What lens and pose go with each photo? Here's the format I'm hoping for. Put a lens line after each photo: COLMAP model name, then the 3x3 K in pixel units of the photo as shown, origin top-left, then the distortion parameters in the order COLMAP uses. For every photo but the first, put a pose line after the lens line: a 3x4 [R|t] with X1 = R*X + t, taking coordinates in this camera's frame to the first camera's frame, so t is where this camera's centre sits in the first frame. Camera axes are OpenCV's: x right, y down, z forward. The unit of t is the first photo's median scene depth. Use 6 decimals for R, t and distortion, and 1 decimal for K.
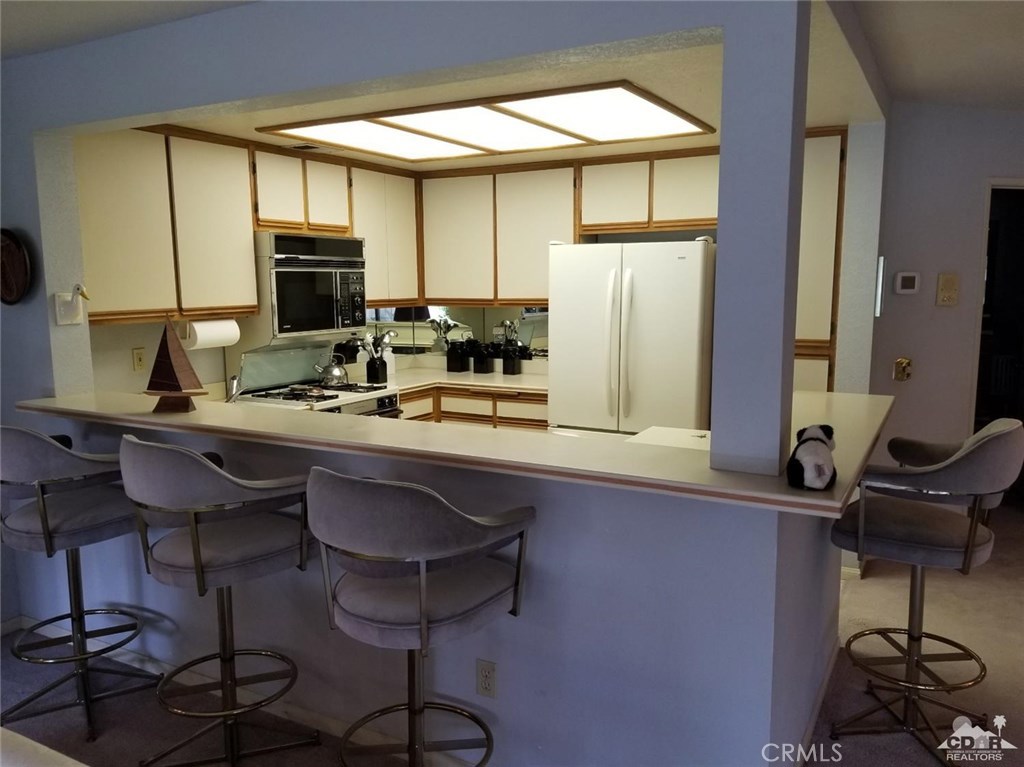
lens RADIAL K [[796.0, 0, 508.5], [0, 796.0, 395.4], [0, 0, 1]] dist [0.094552, -0.177366]
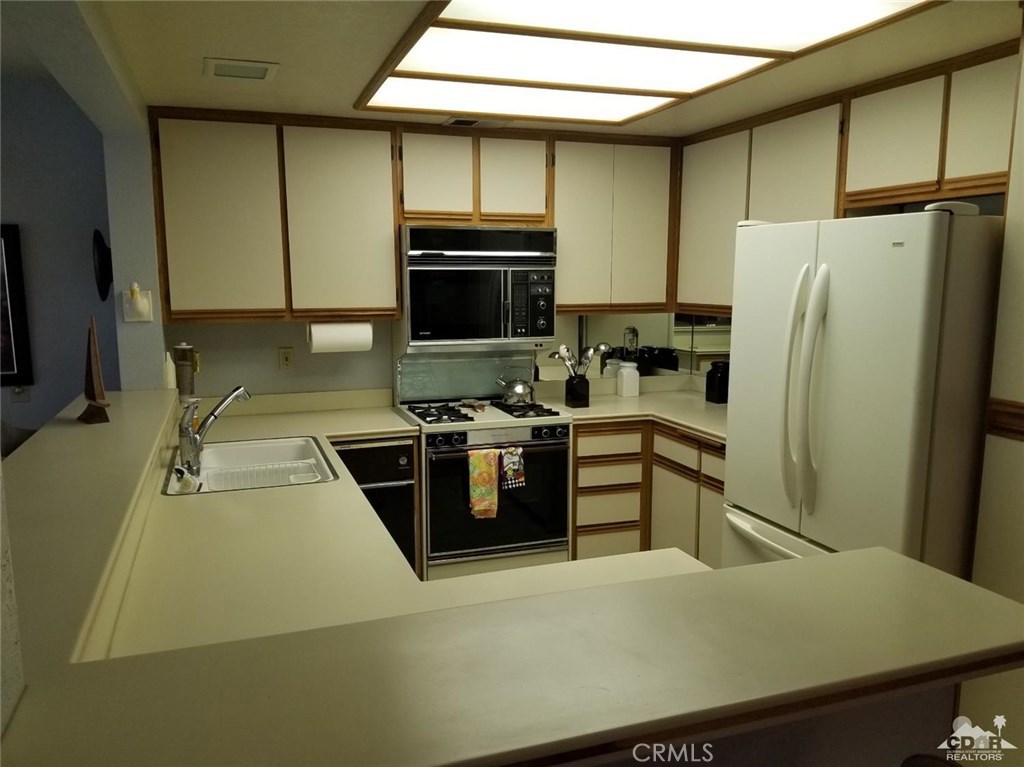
lens RADIAL K [[796.0, 0, 508.5], [0, 796.0, 395.4], [0, 0, 1]] dist [0.094552, -0.177366]
pose [[0.745093, 0.104443, -0.658732, 0.345217], [-0.100297, 0.993977, 0.044152, -0.060950], [0.659376, 0.033172, 0.751081, 0.378564]]
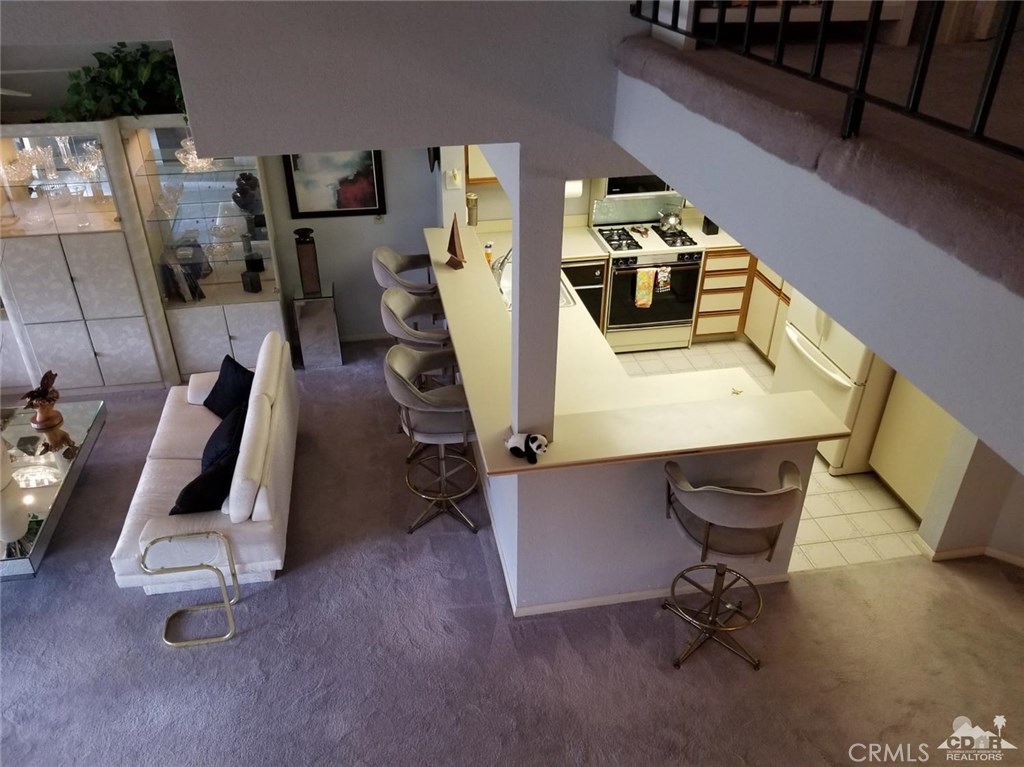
lens RADIAL K [[796.0, 0, 508.5], [0, 796.0, 395.4], [0, 0, 1]] dist [0.094552, -0.177366]
pose [[0.628917, 0.413684, -0.658277, 0.608887], [-0.124138, 0.889258, 0.440238, -0.327440], [0.767498, -0.195156, 0.610623, -0.043997]]
